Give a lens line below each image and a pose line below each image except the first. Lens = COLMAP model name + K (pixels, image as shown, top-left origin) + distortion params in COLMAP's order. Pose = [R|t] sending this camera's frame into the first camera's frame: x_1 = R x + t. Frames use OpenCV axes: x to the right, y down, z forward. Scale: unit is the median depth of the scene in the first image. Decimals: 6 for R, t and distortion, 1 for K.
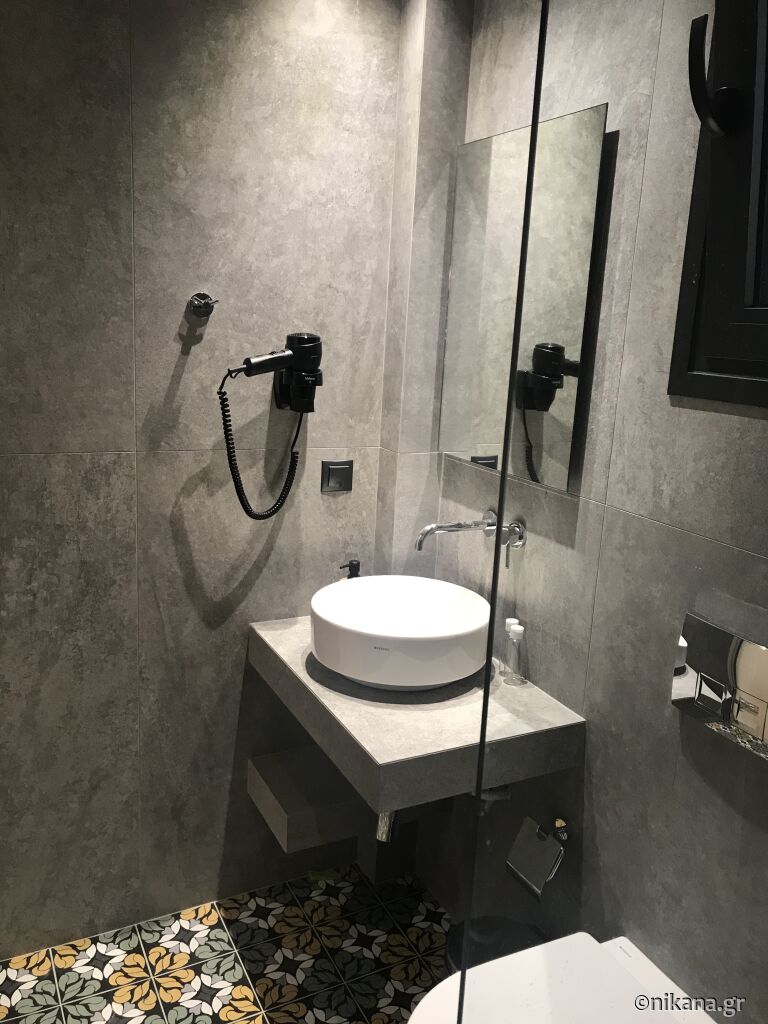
lens RADIAL K [[842.4, 0, 385.9], [0, 842.4, 506.4], [0, 0, 1]] dist [0.033813, -0.031033]
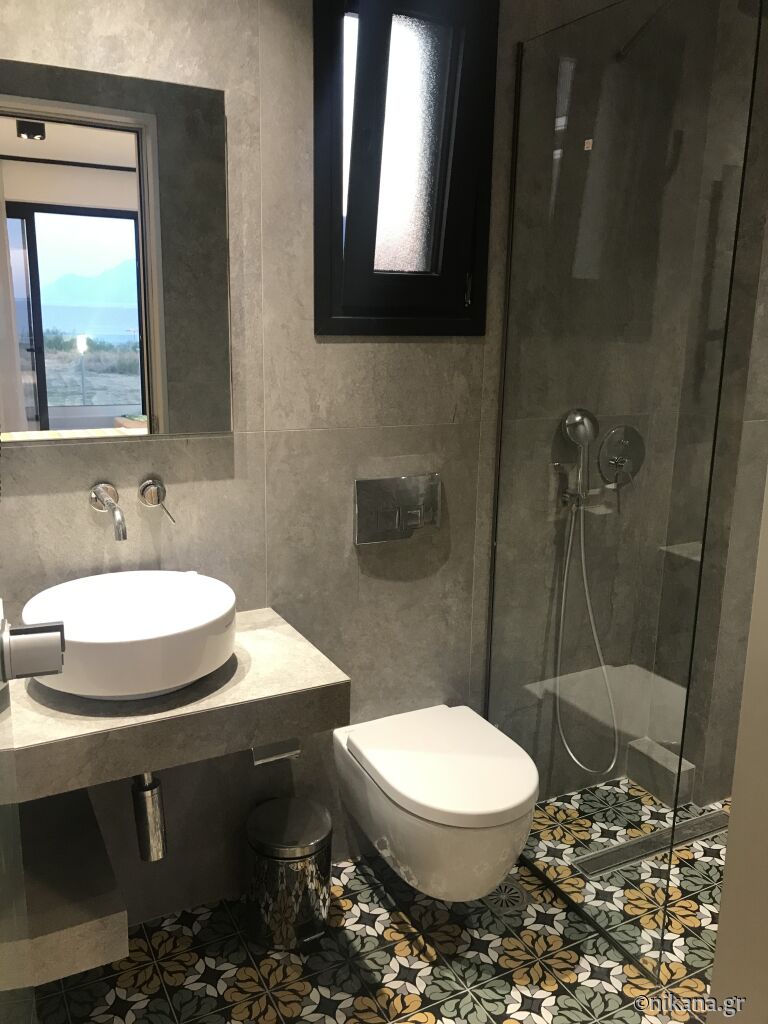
lens RADIAL K [[842.4, 0, 390.9], [0, 842.4, 505.2], [0, 0, 1]] dist [0.033813, -0.031033]
pose [[-0.020911, -0.272886, 0.961819, -0.994244], [0.194925, 0.942455, 0.271630, -0.205981], [-0.980595, 0.193163, 0.033484, 0.828129]]
